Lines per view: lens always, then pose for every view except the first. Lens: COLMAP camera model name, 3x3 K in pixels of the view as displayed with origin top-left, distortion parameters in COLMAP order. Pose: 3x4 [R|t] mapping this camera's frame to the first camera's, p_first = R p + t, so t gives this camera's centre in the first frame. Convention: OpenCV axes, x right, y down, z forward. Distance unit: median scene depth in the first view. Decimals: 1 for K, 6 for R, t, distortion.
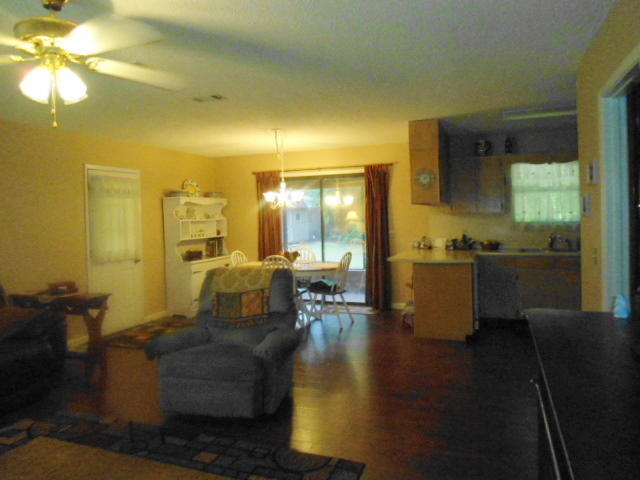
lens RADIAL K [[476.2, 0, 302.9], [0, 476.2, 212.8], [0, 0, 1]] dist [0.004391, -0.027073]
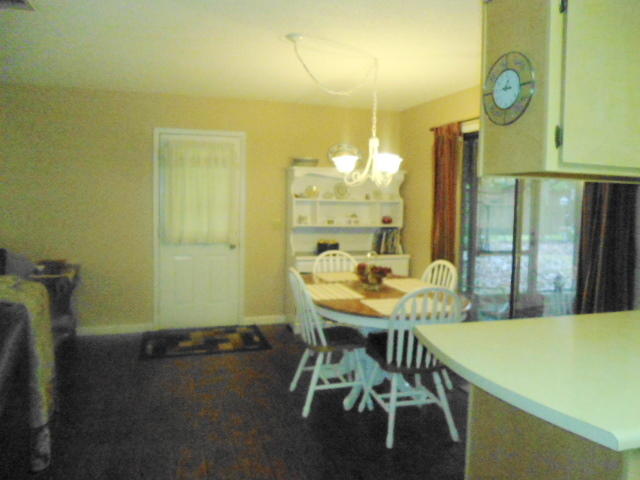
lens RADIAL K [[476.2, 0, 302.9], [0, 476.2, 212.8], [0, 0, 1]] dist [0.004391, -0.027073]
pose [[0.603144, 0.079583, -0.793652, 0.389288], [-0.034472, 0.996681, 0.073744, -0.020823], [0.796887, -0.017120, 0.603886, 0.667369]]
